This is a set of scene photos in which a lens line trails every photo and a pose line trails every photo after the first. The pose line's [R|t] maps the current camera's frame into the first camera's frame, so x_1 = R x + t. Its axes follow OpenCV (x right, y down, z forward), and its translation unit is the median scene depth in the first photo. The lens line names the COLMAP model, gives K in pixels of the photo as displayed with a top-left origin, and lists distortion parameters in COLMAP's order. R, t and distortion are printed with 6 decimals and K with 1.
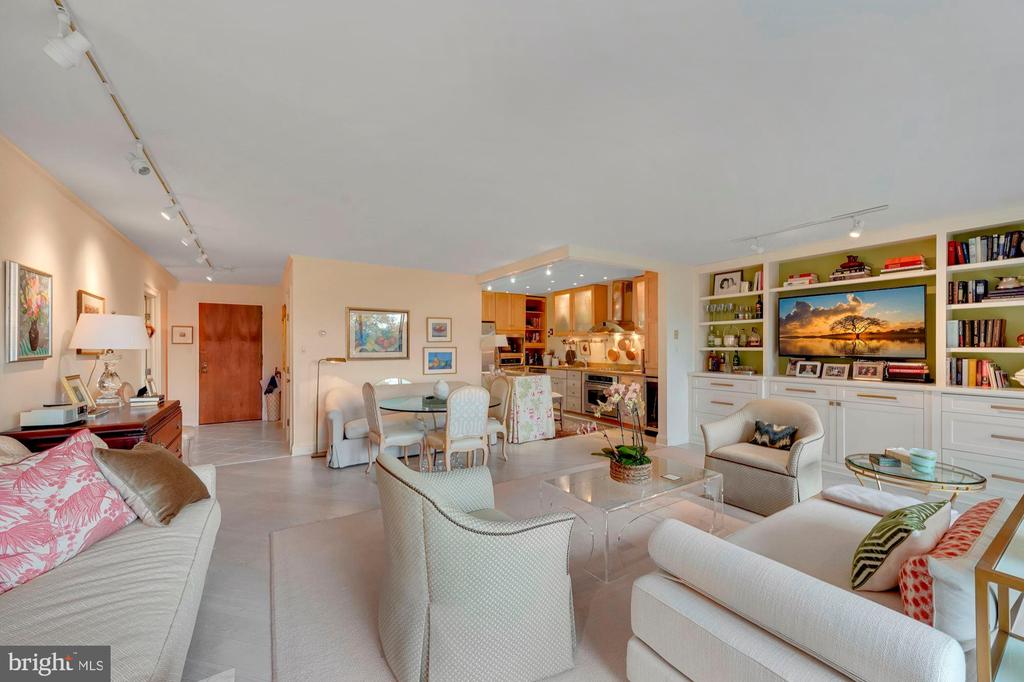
lens RADIAL K [[391.9, 0, 512.0], [0, 391.9, 341.0], [0, 0, 1]] dist [-0.000156, -0.000003]
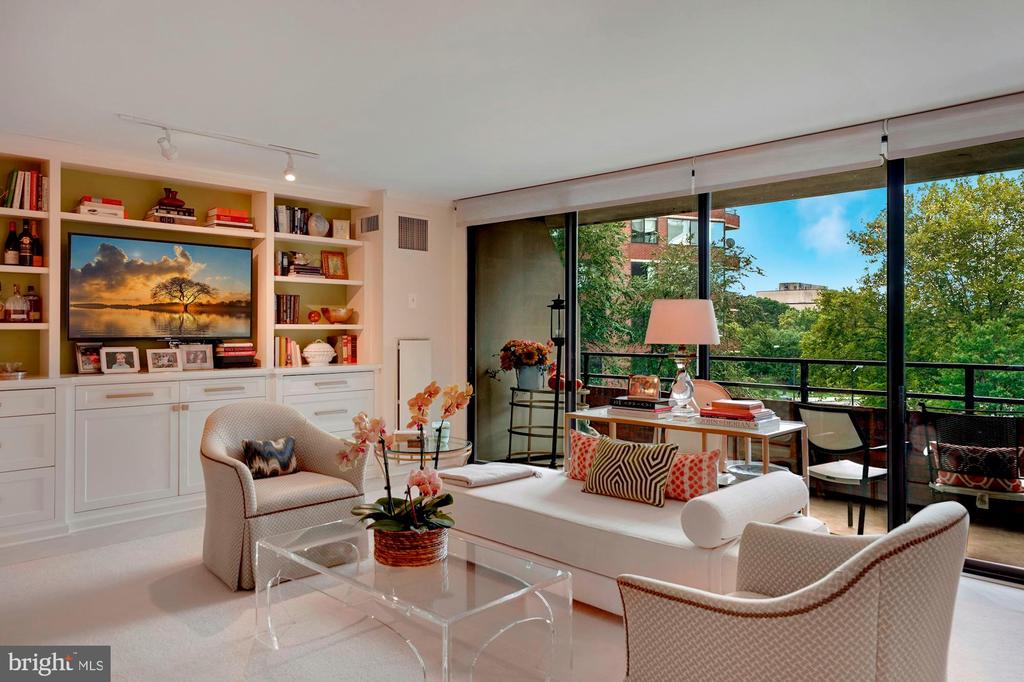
lens RADIAL K [[685.0, 0, 512.0], [0, 685.0, 341.0], [0, 0, 1]] dist [0.000385, 0.000552]
pose [[-0.223554, -0.021248, 0.974460, -0.434286], [-0.018387, 0.999676, 0.017579, 0.014315], [-0.974518, -0.013987, -0.223872, 0.698396]]
